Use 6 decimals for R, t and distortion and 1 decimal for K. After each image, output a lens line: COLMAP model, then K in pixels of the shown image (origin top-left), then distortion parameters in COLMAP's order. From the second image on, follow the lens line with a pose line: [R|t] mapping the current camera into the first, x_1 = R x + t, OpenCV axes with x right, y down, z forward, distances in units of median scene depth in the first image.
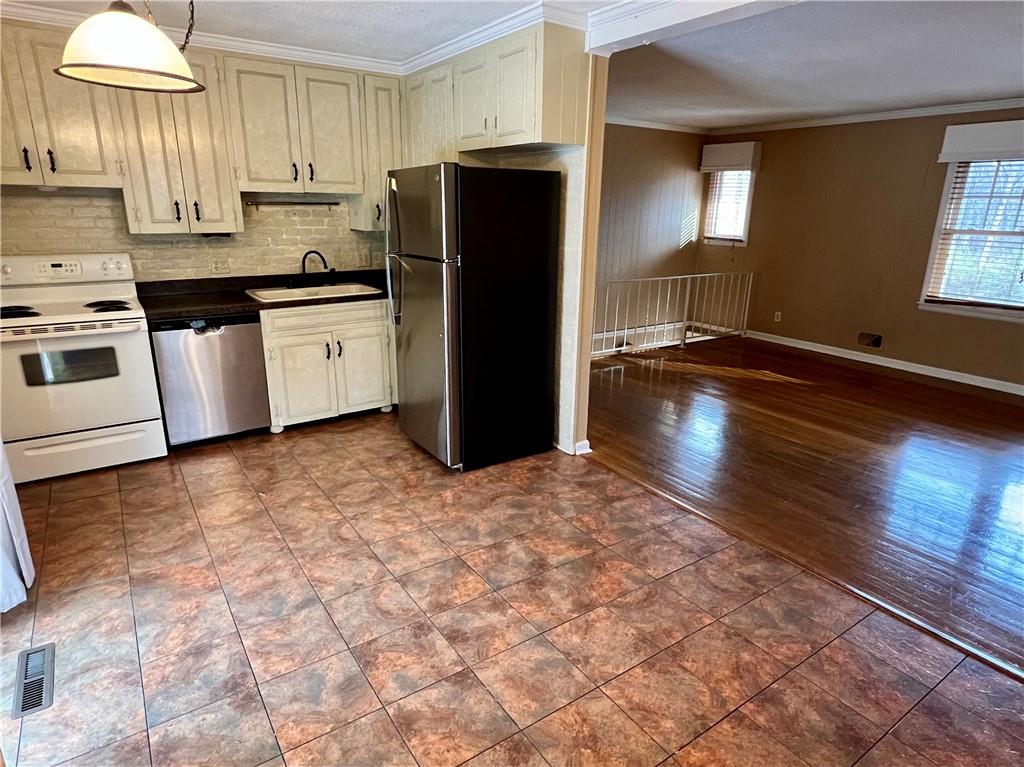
lens RADIAL K [[596.3, 0, 520.5], [0, 596.3, 386.9], [0, 0, 1]] dist [-0.002319, -0.000517]
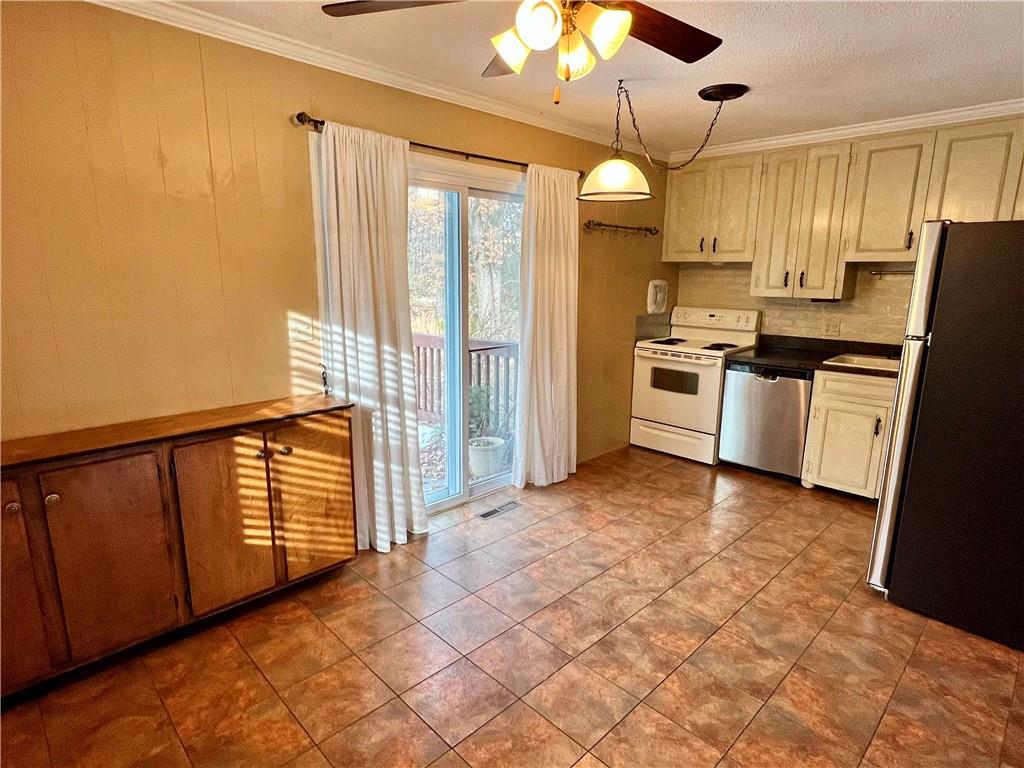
lens RADIAL K [[559.7, 0, 501.3], [0, 559.7, 387.4], [0, 0, 1]] dist [-0.001104, -0.002168]
pose [[0.160045, 0.189679, -0.968714, 0.471038], [-0.289933, 0.947111, 0.137548, -0.076969], [0.943570, 0.258848, 0.206574, 0.280345]]
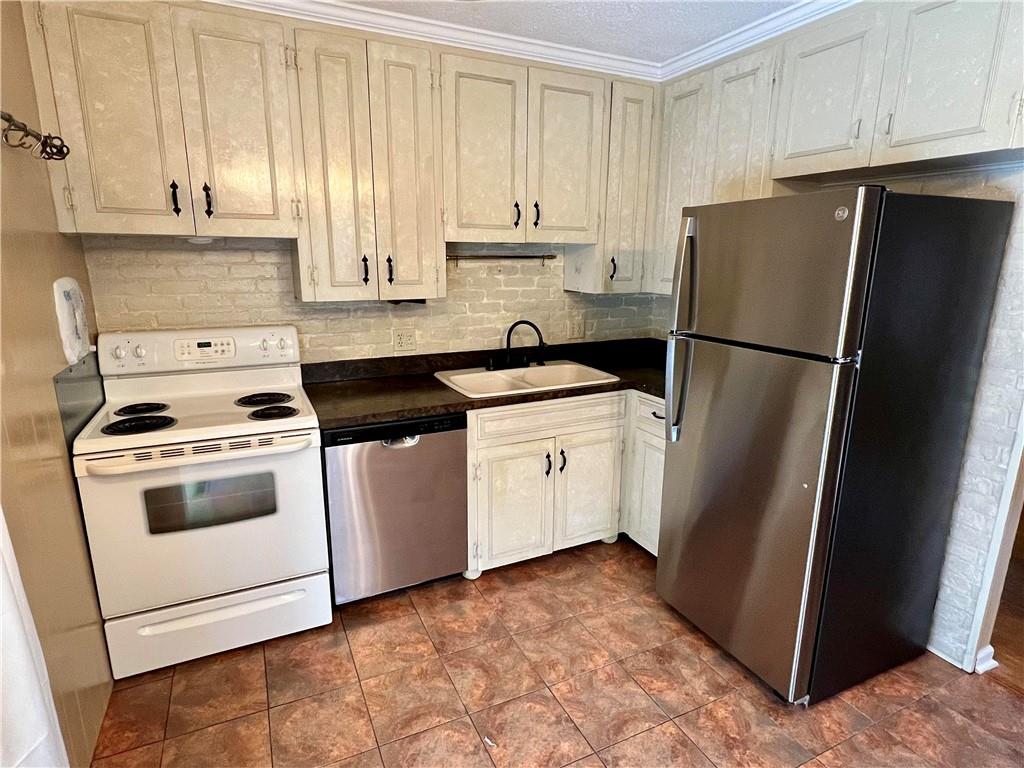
lens RADIAL K [[559.7, 0, 517.9], [0, 559.7, 385.8], [0, 0, 1]] dist [-0.001104, -0.002168]
pose [[0.988481, 0.028308, -0.148672, -0.296357], [-0.037831, 0.997382, -0.061621, -0.124698], [0.146539, 0.066536, 0.986965, 0.383355]]
